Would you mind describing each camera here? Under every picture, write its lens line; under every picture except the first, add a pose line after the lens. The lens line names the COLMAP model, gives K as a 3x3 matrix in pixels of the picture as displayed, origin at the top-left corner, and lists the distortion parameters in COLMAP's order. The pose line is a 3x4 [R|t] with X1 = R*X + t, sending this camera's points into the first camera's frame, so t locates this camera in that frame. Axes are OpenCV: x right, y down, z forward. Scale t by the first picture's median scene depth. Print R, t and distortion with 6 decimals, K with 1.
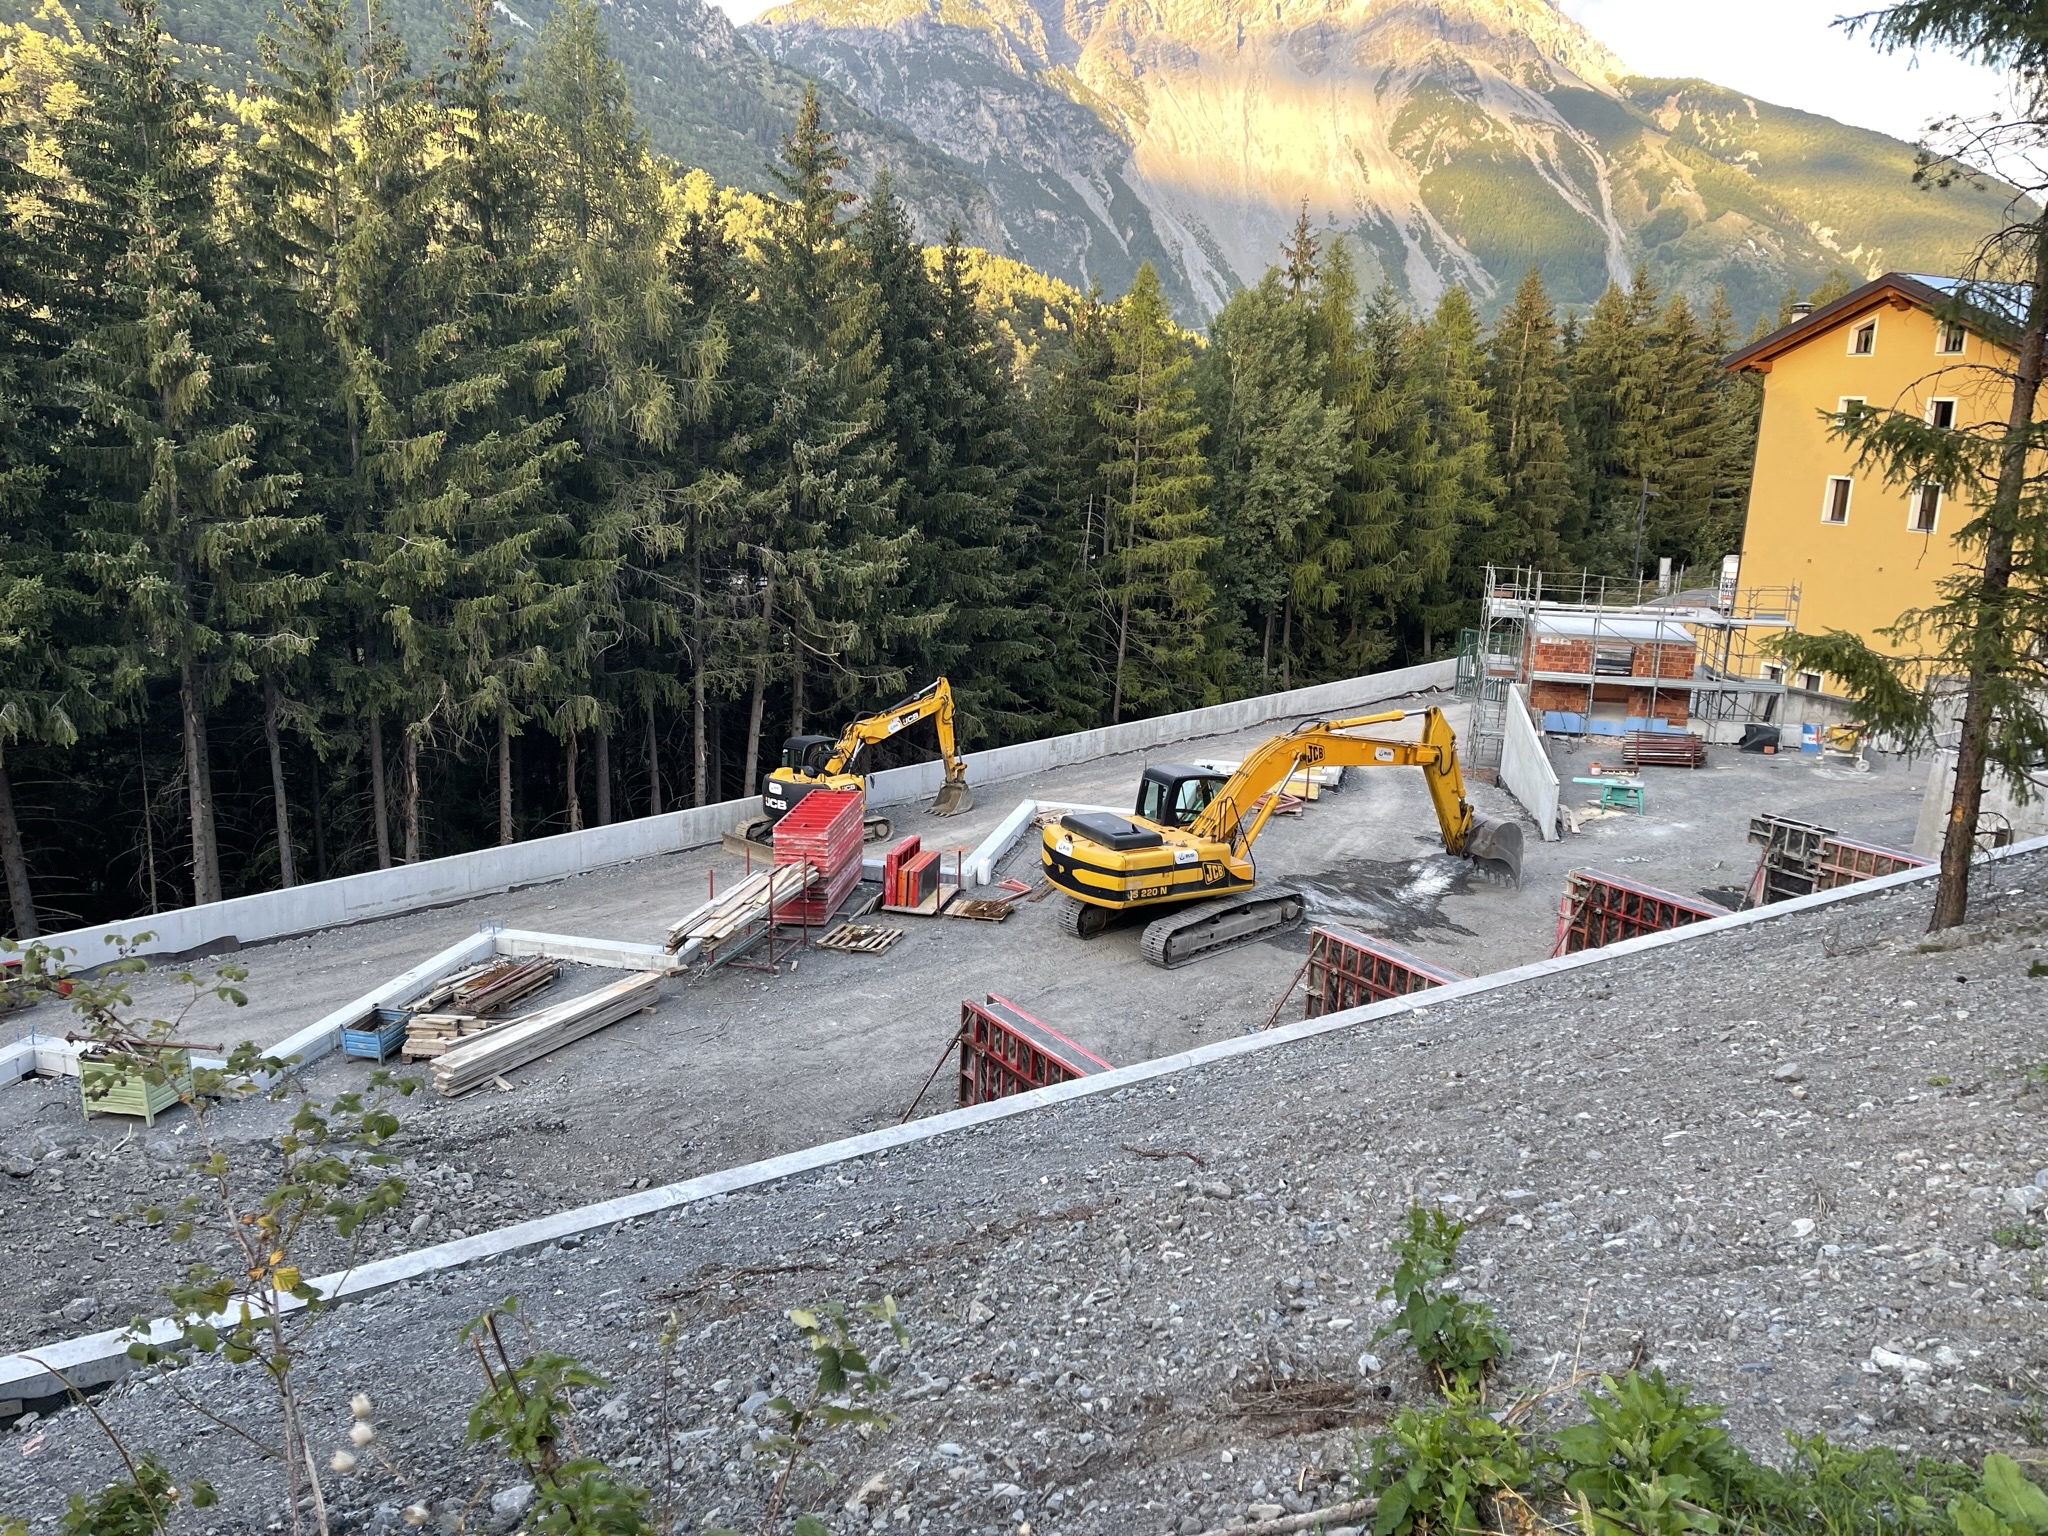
lens RADIAL K [[1535.6, 0, 1017.7], [0, 1535.6, 771.8], [0, 0, 1]] dist [0.077470, -0.135264]
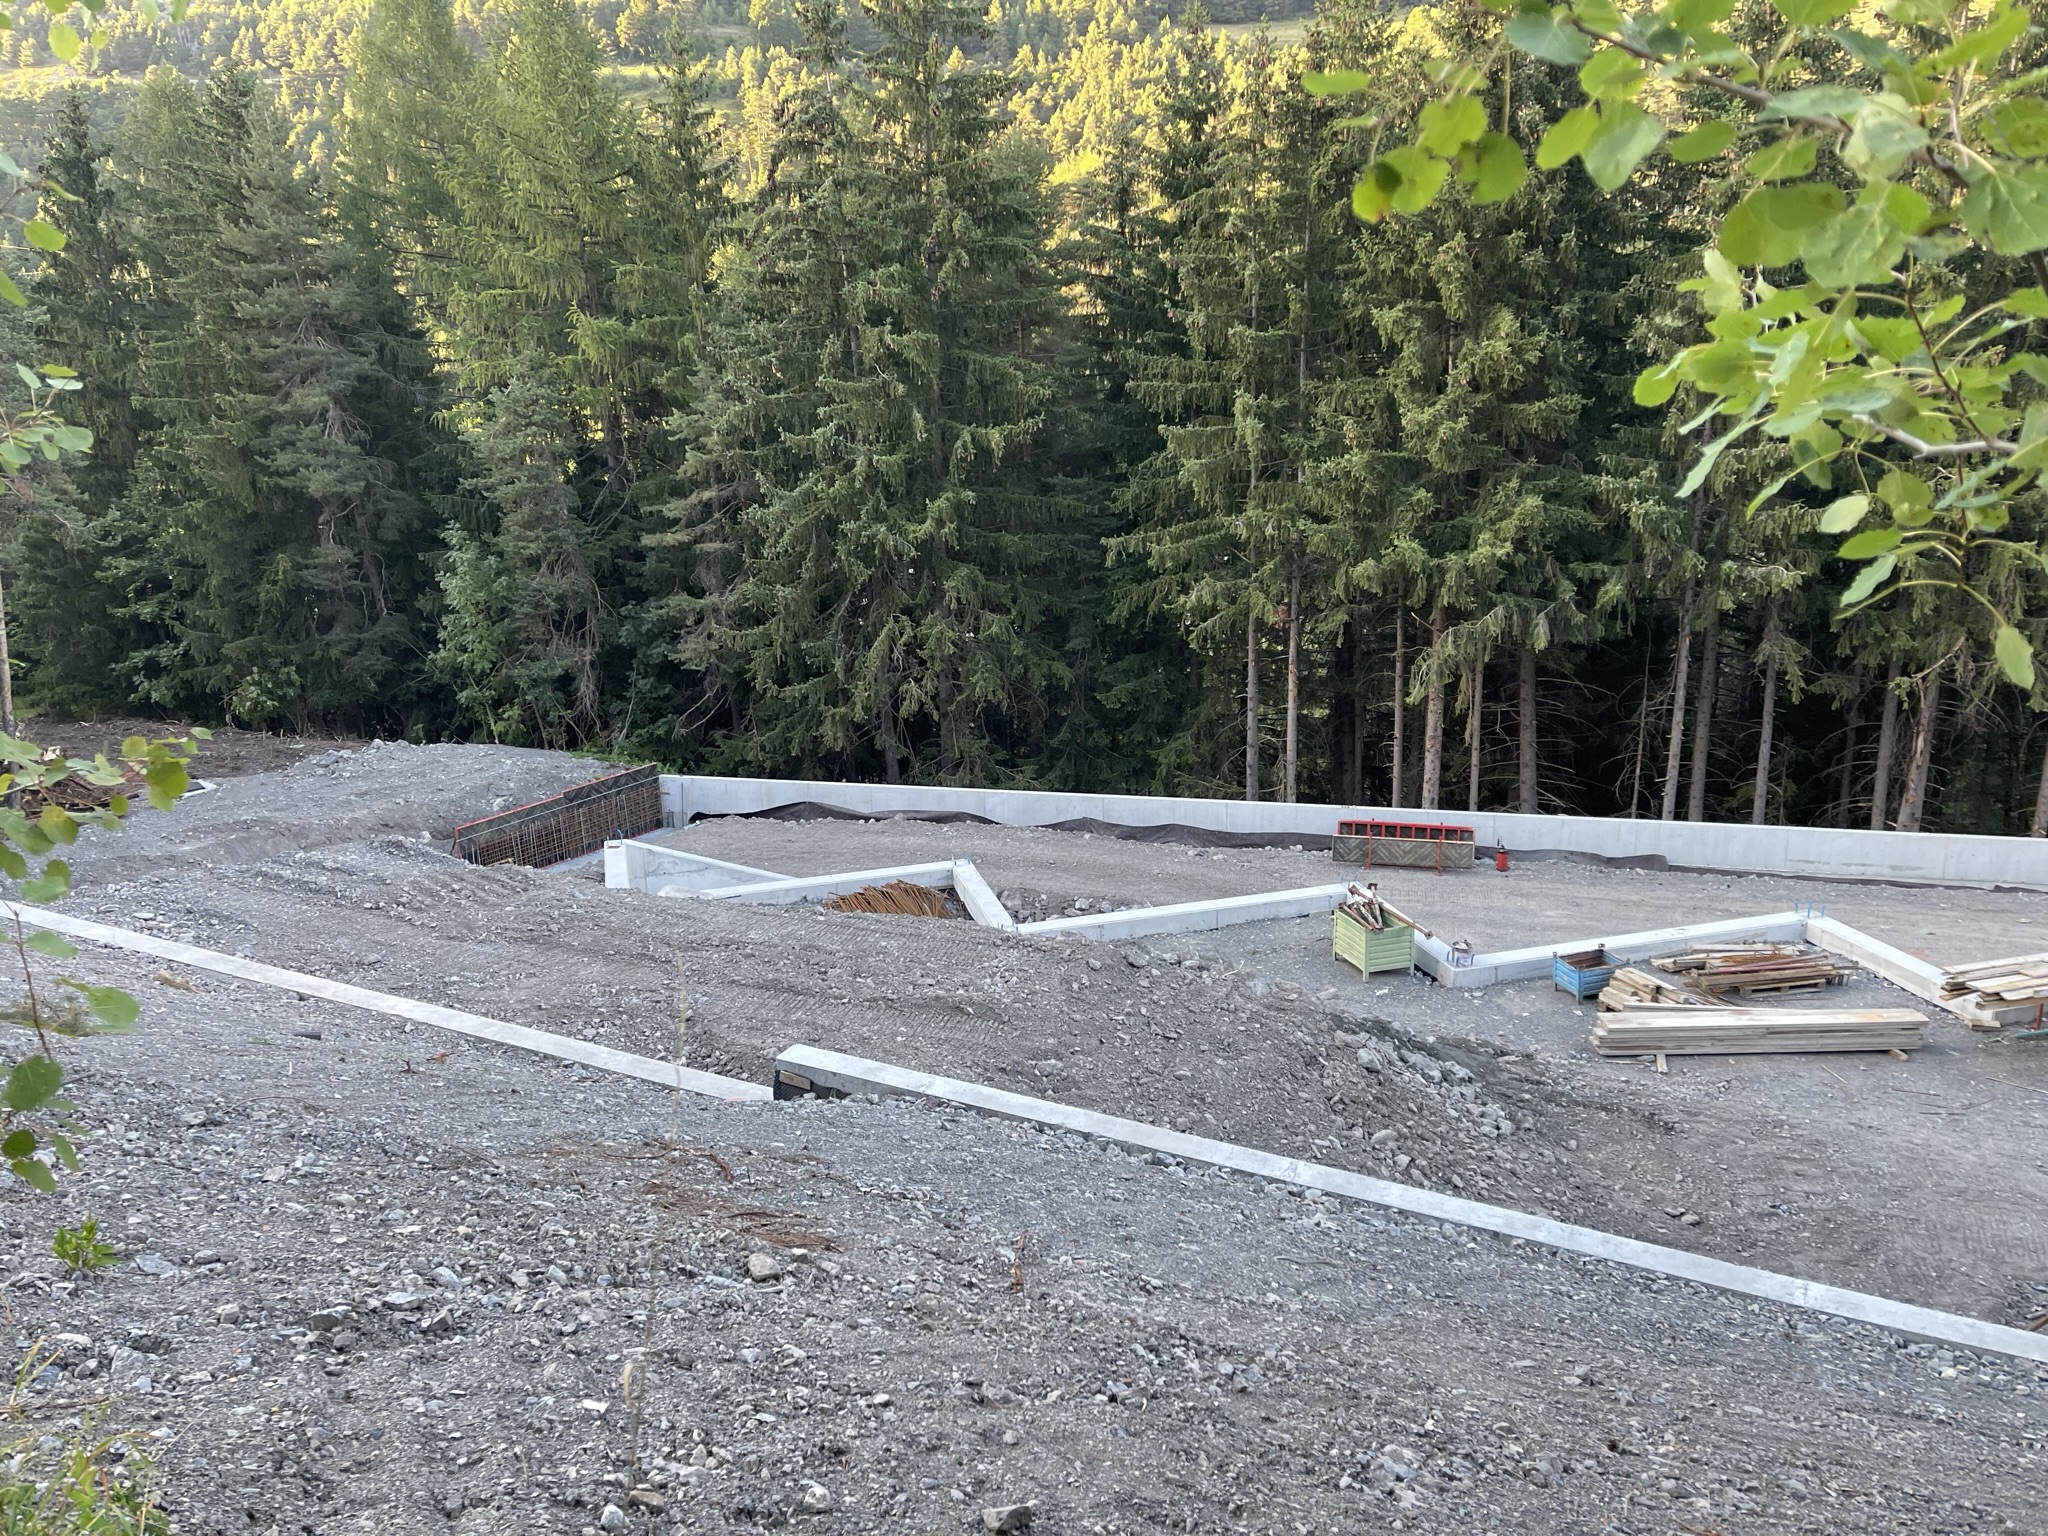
lens RADIAL K [[1535.6, 0, 1017.7], [0, 1535.6, 771.8], [0, 0, 1]] dist [0.077470, -0.135264]
pose [[0.452644, 0.199633, -0.869057, 0.186223], [-0.153993, 0.977474, 0.144331, -0.031712], [0.878294, 0.068498, 0.473189, 0.142150]]
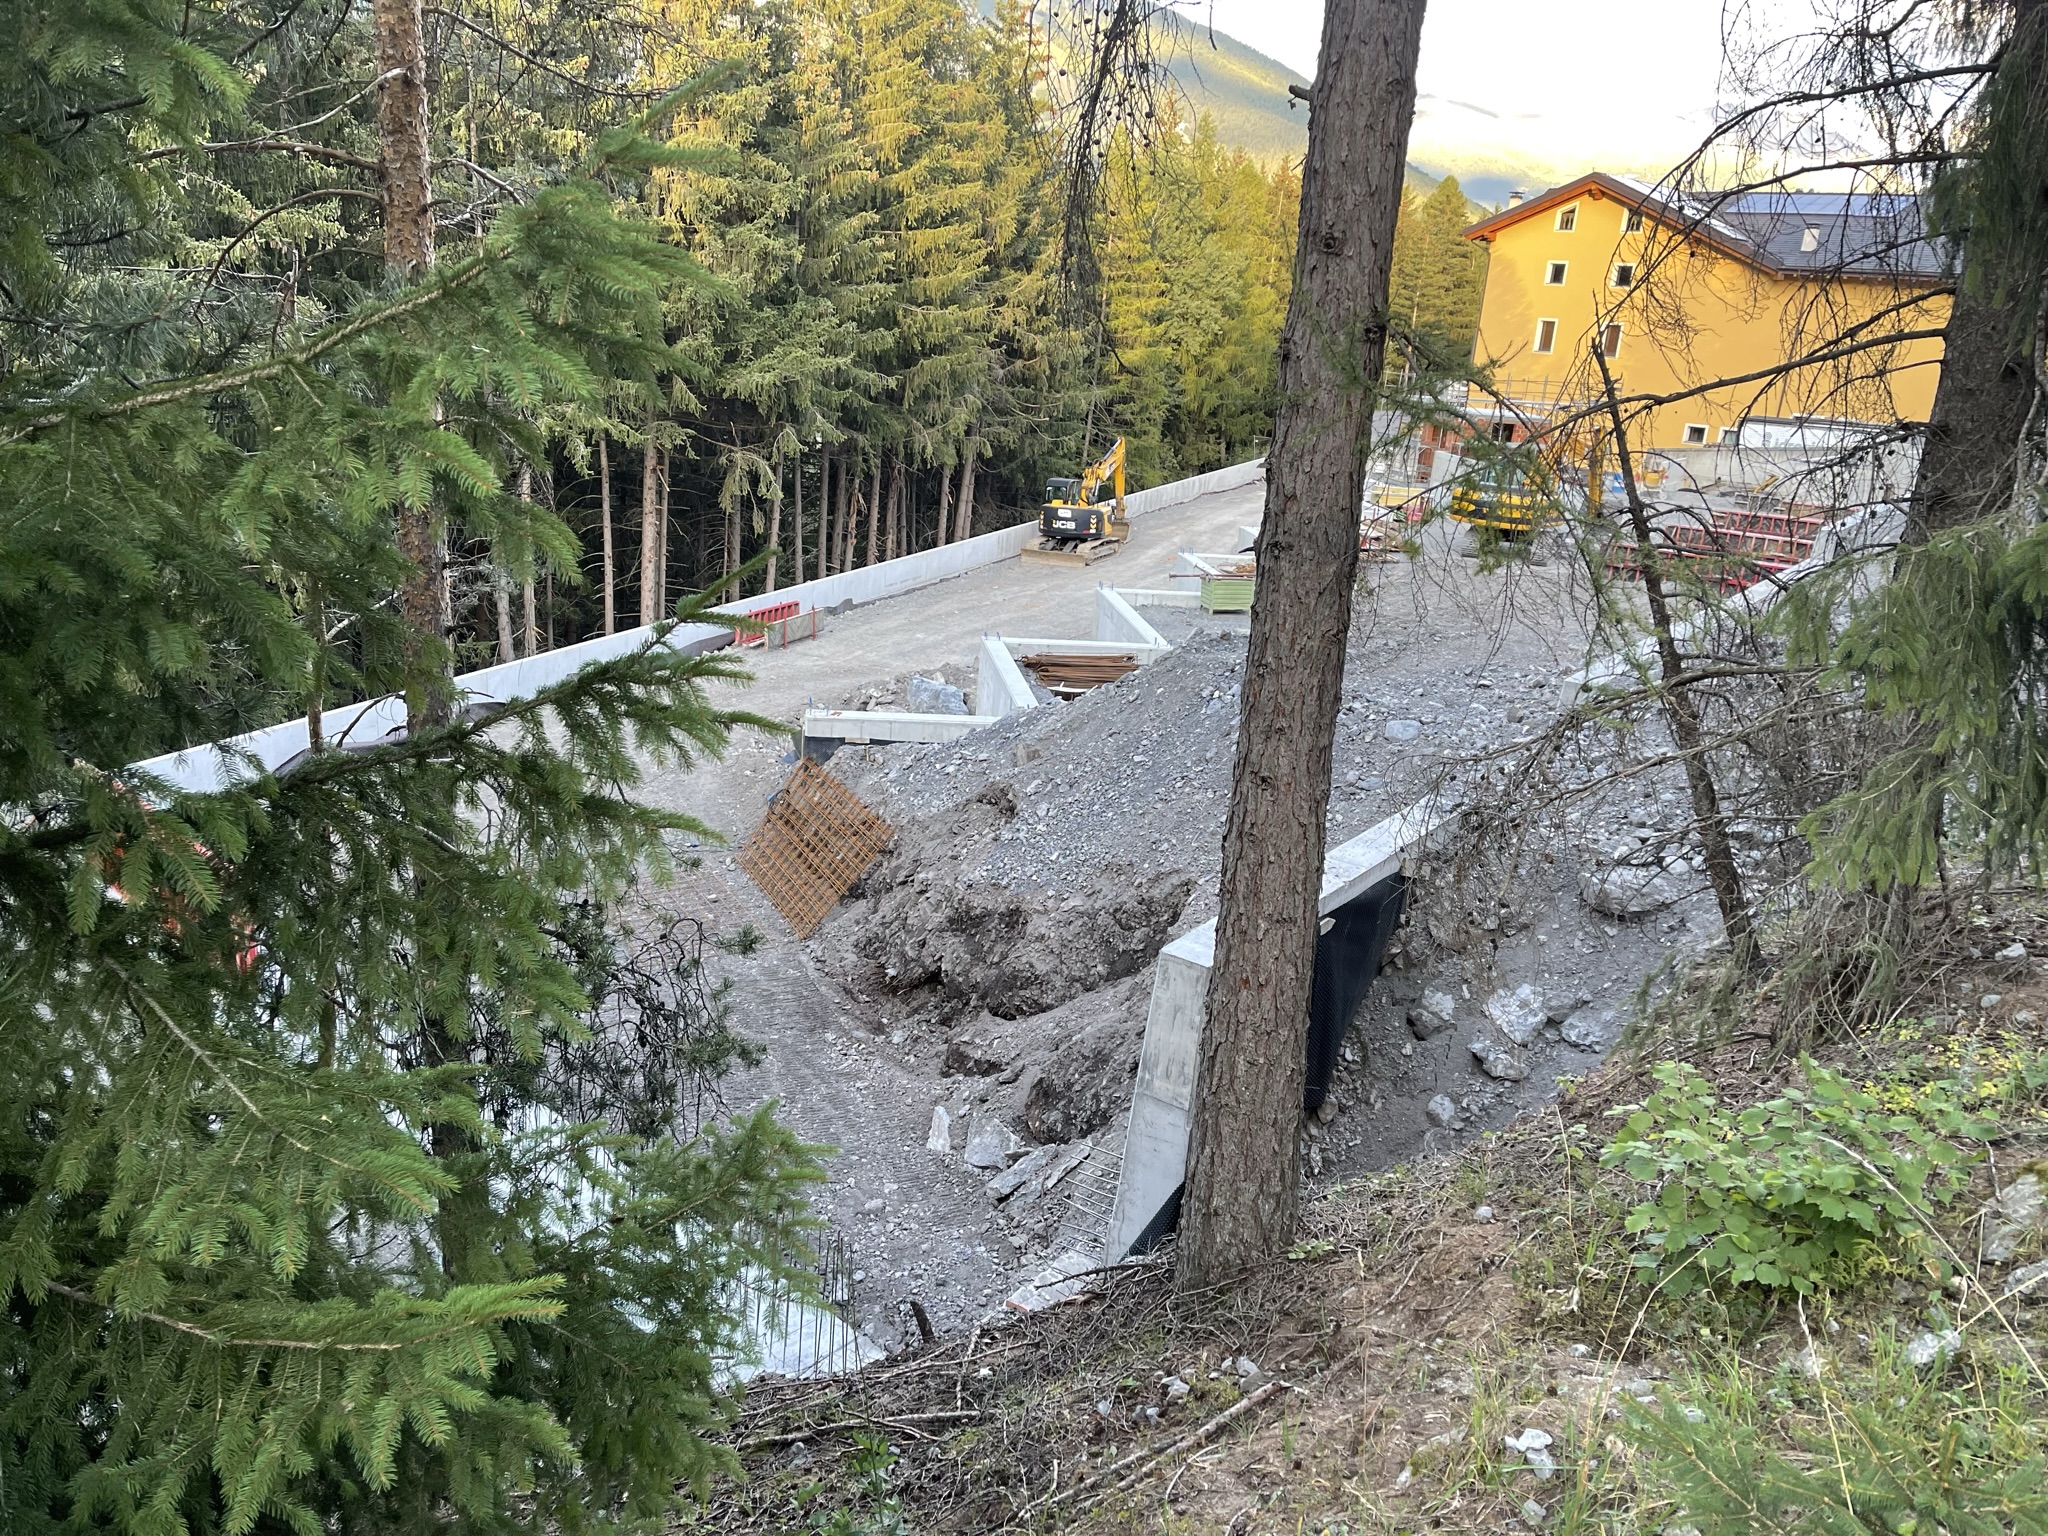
lens RADIAL K [[1535.6, 0, 1017.7], [0, 1535.6, 771.8], [0, 0, 1]] dist [0.077470, -0.135264]
pose [[0.932502, -0.078665, 0.352493, -0.875062], [0.054046, 0.995396, 0.079163, 0.161194], [-0.357097, -0.054769, 0.932460, -0.334685]]
